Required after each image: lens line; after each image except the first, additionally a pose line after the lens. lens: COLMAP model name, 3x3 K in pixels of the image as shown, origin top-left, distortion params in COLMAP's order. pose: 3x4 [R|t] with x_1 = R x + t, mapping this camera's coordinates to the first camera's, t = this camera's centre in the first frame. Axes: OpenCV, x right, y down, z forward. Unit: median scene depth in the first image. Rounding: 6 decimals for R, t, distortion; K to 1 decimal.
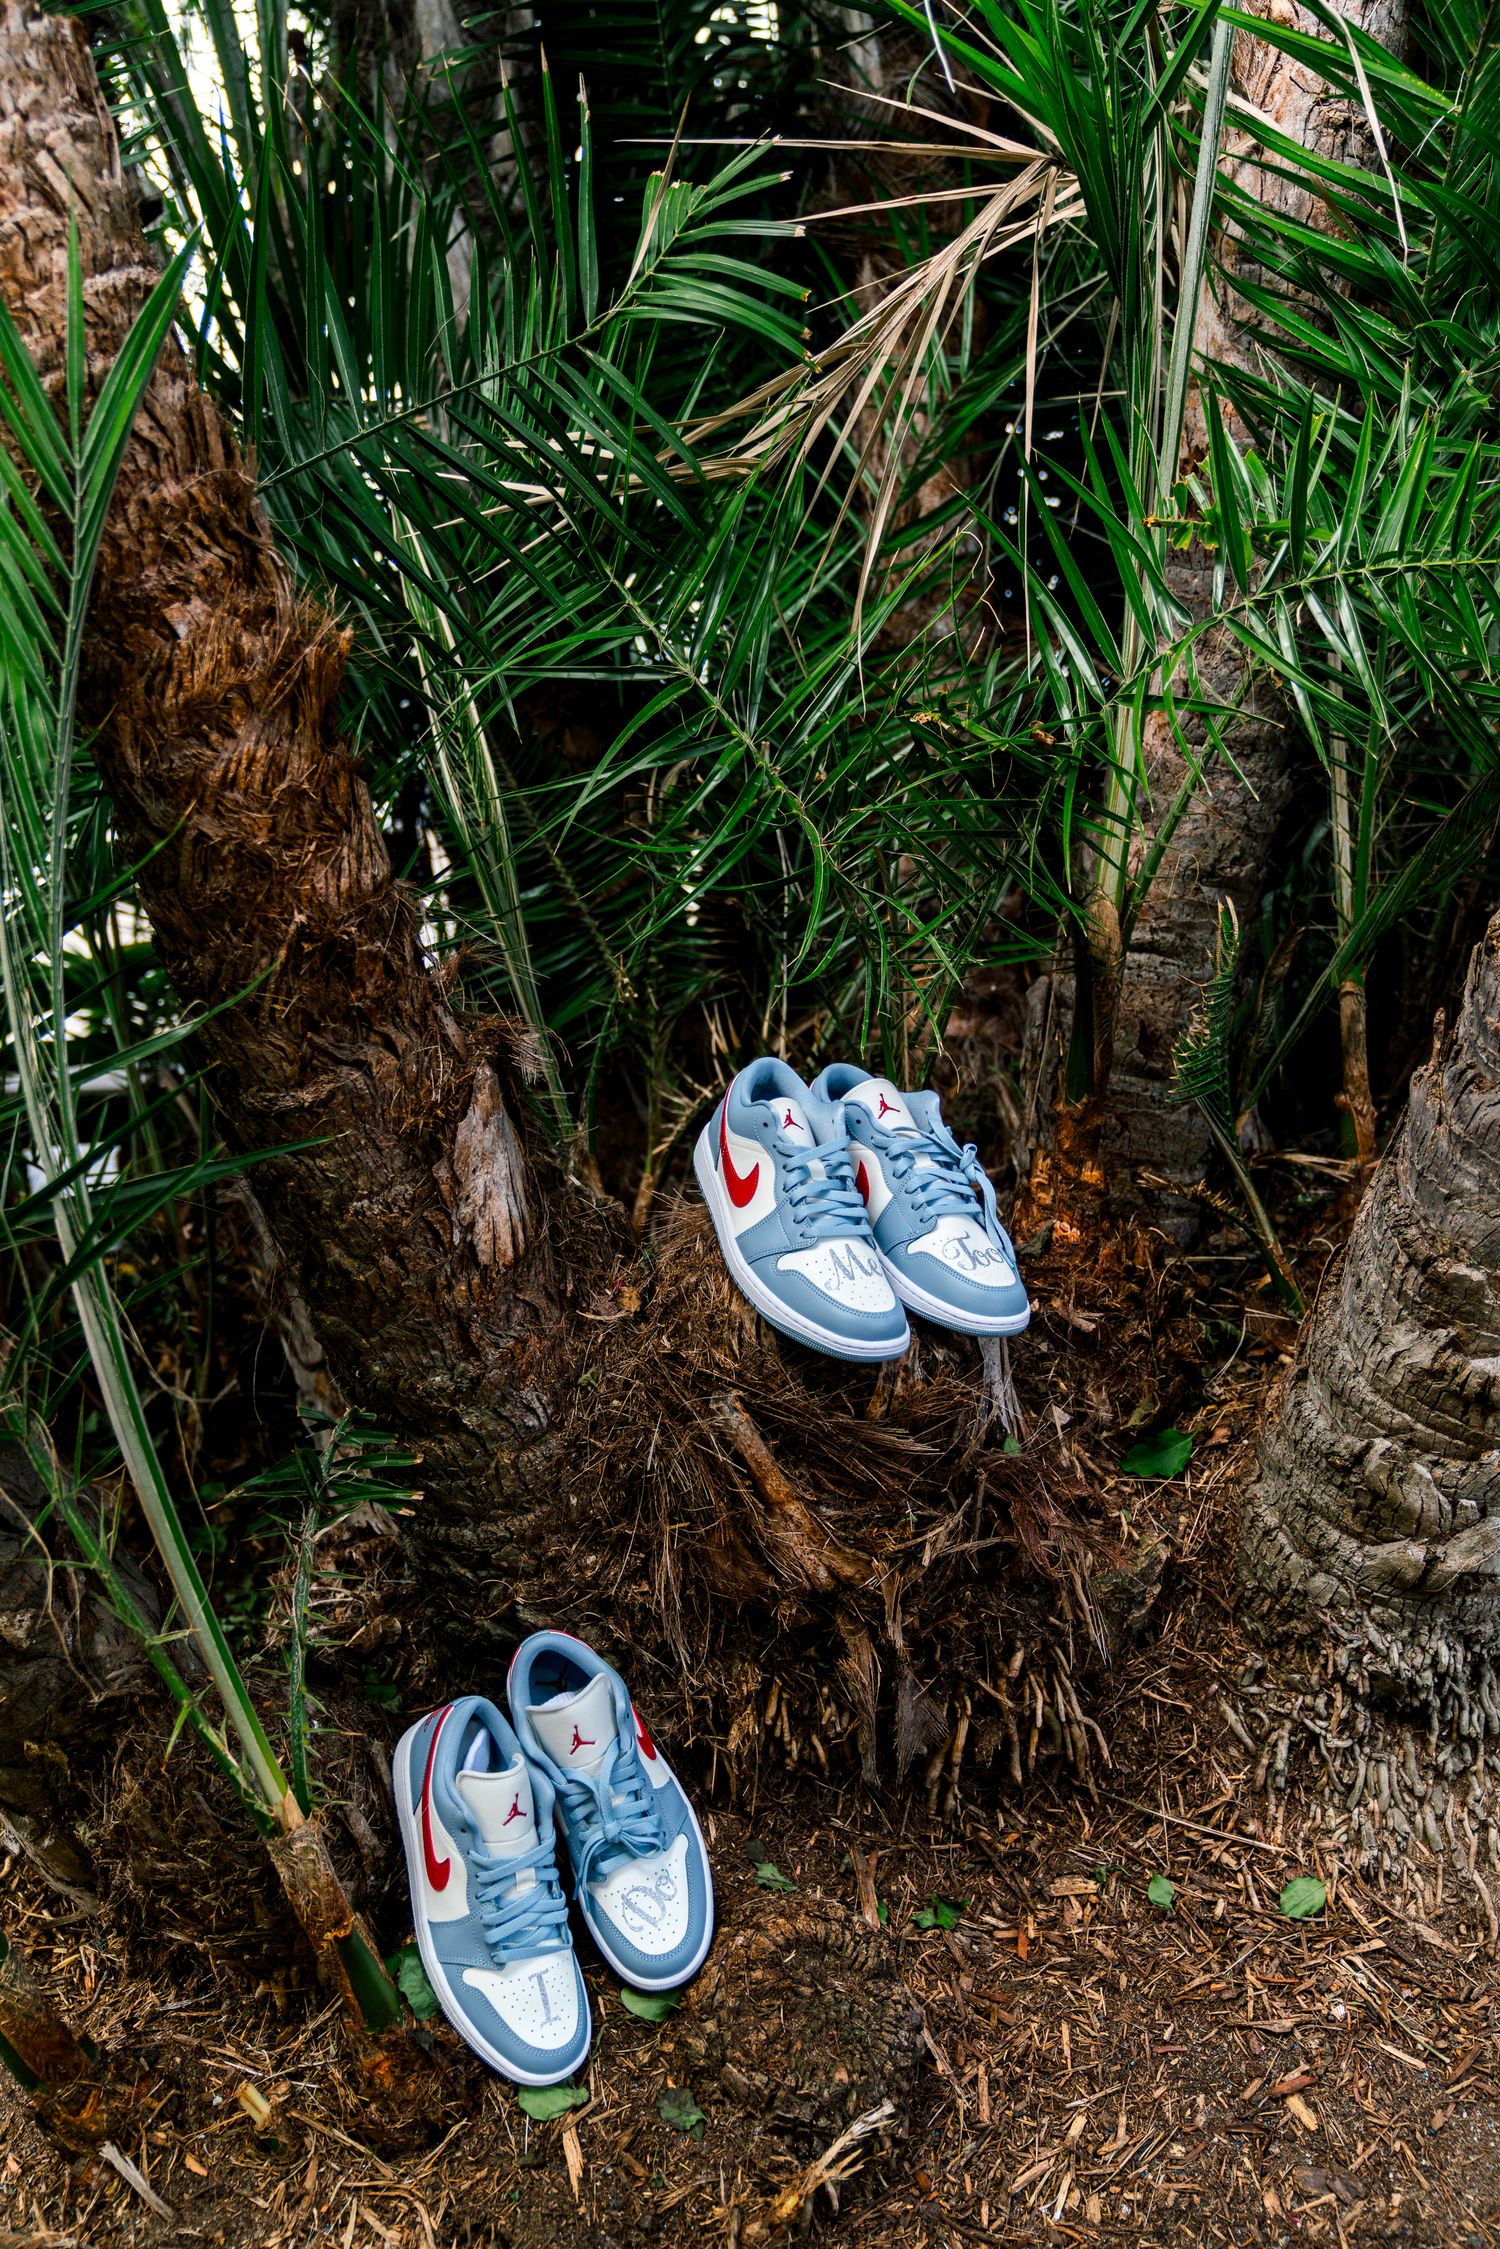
lens RADIAL K [[2019.7, 0, 750.0], [0, 2019.7, 1124.5], [0, 0, 1]] dist [0.012483, 0.006590]
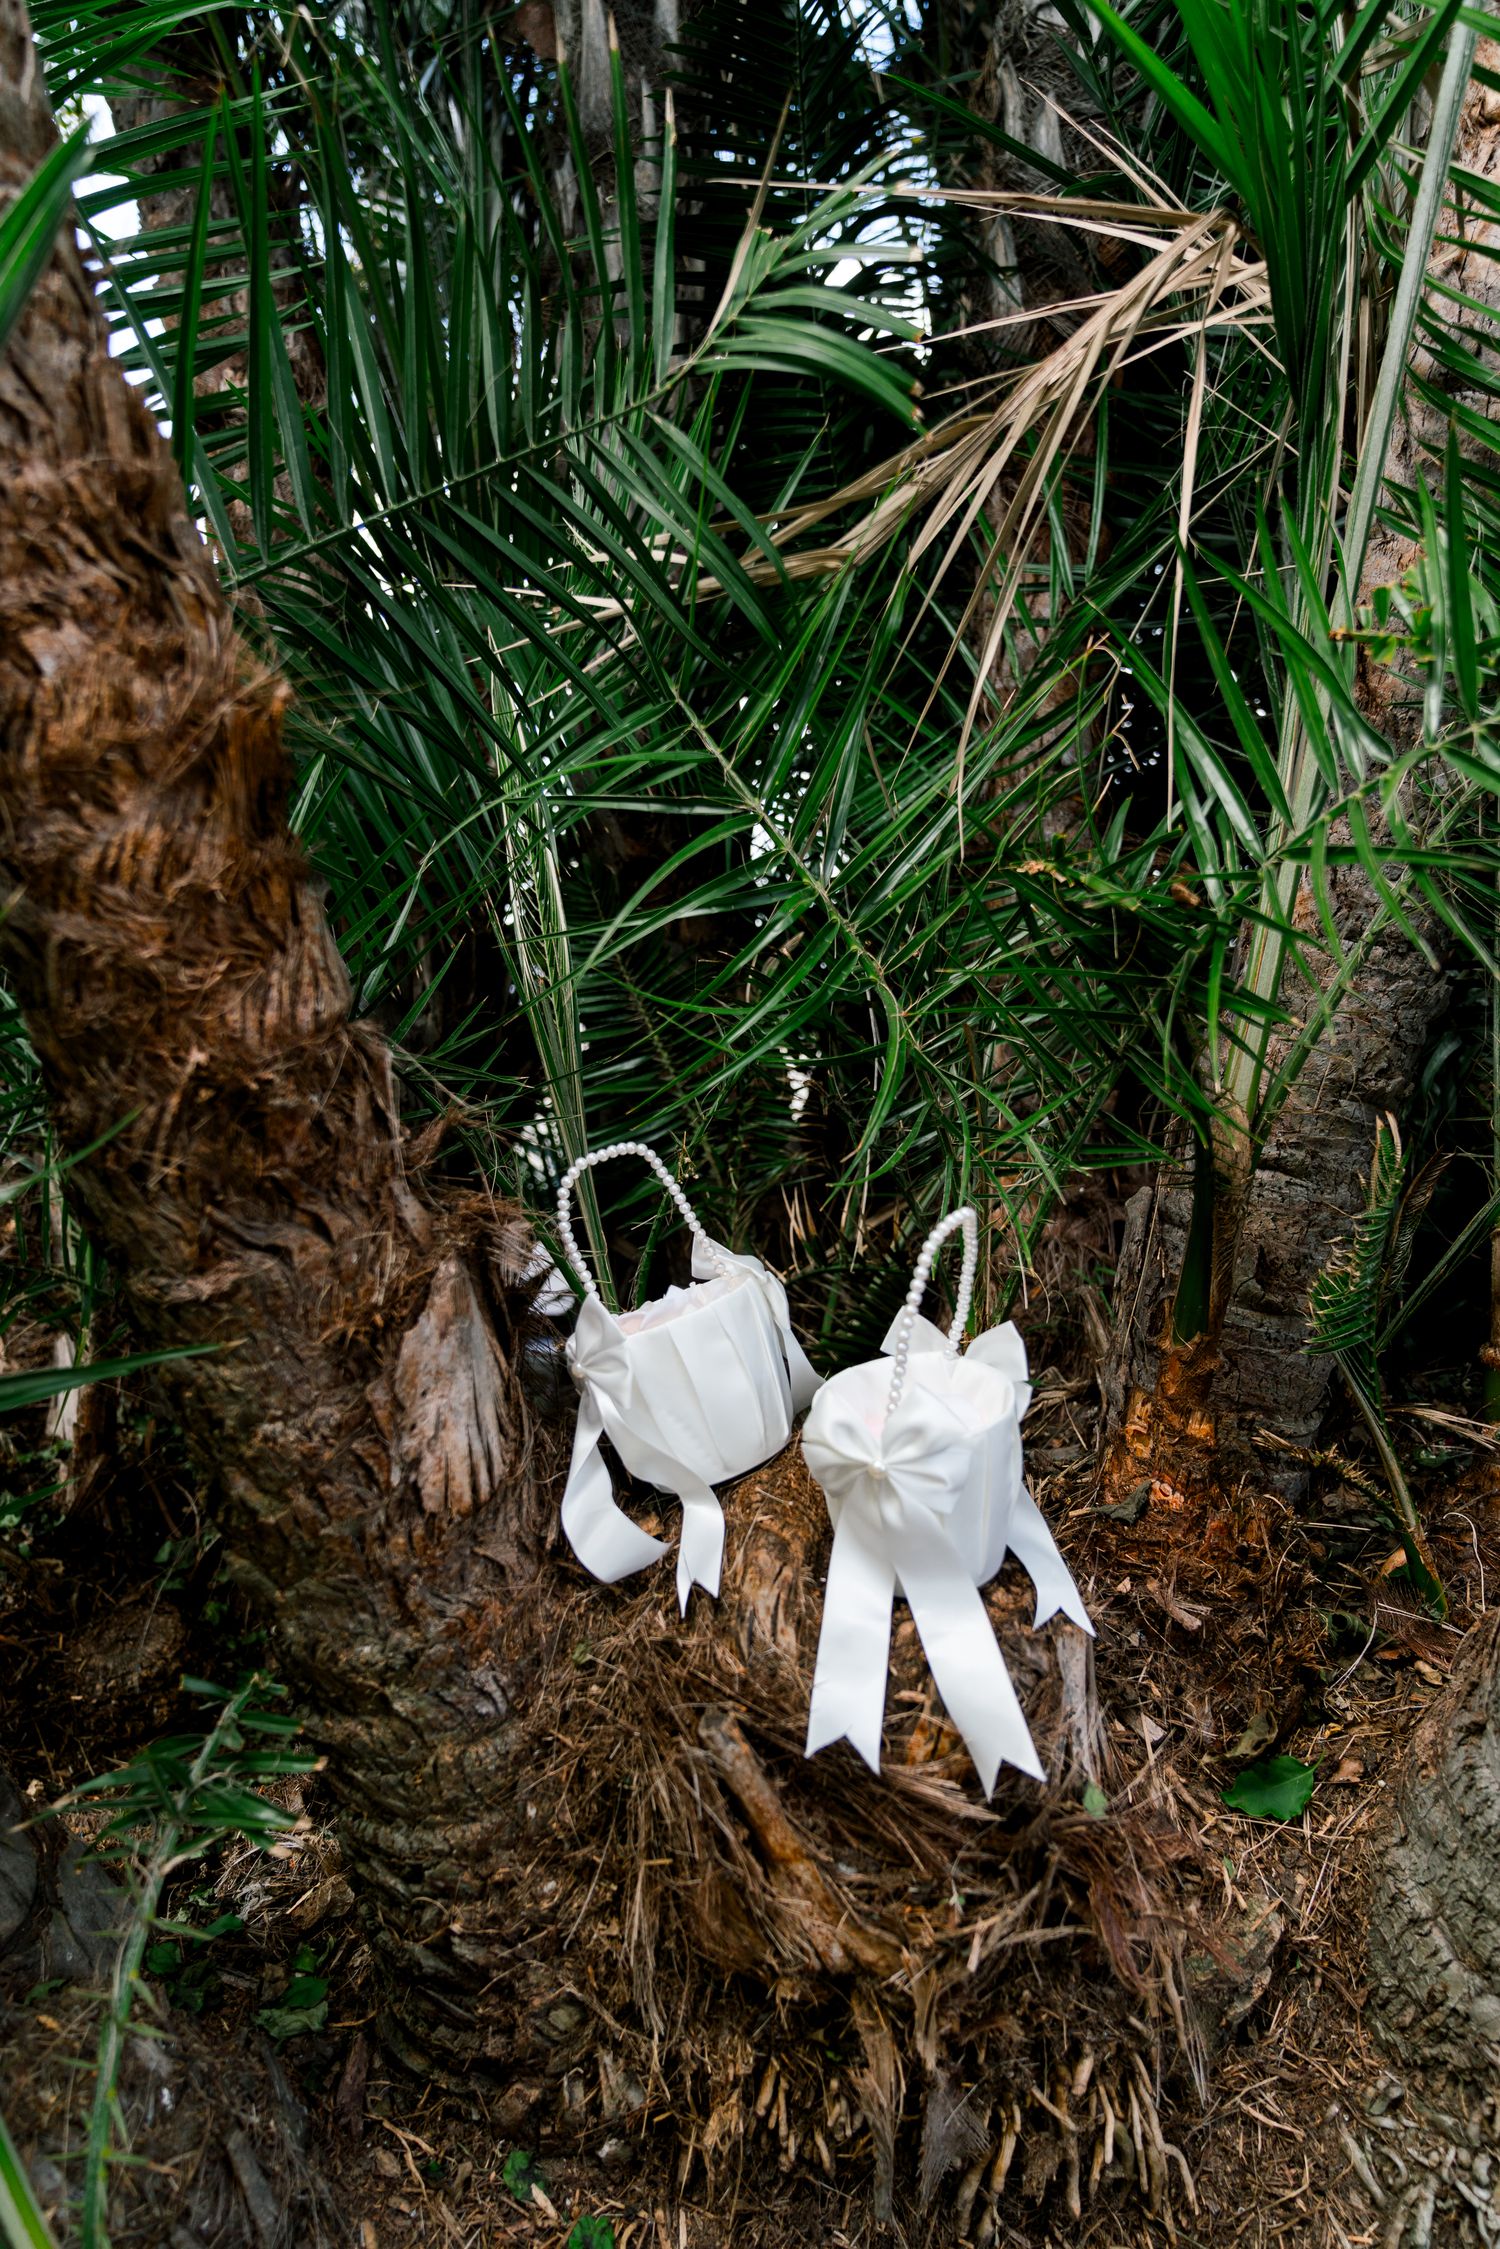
lens RADIAL K [[1484.7, 0, 750.0], [0, 1484.7, 1124.5], [0, 0, 1]] dist [0.004400, -0.003143]
pose [[0.993883, 0.067020, -0.087776, 0.030392], [-0.074609, 0.993477, -0.086239, -0.037175], [0.081423, 0.092260, 0.992400, 0.390628]]
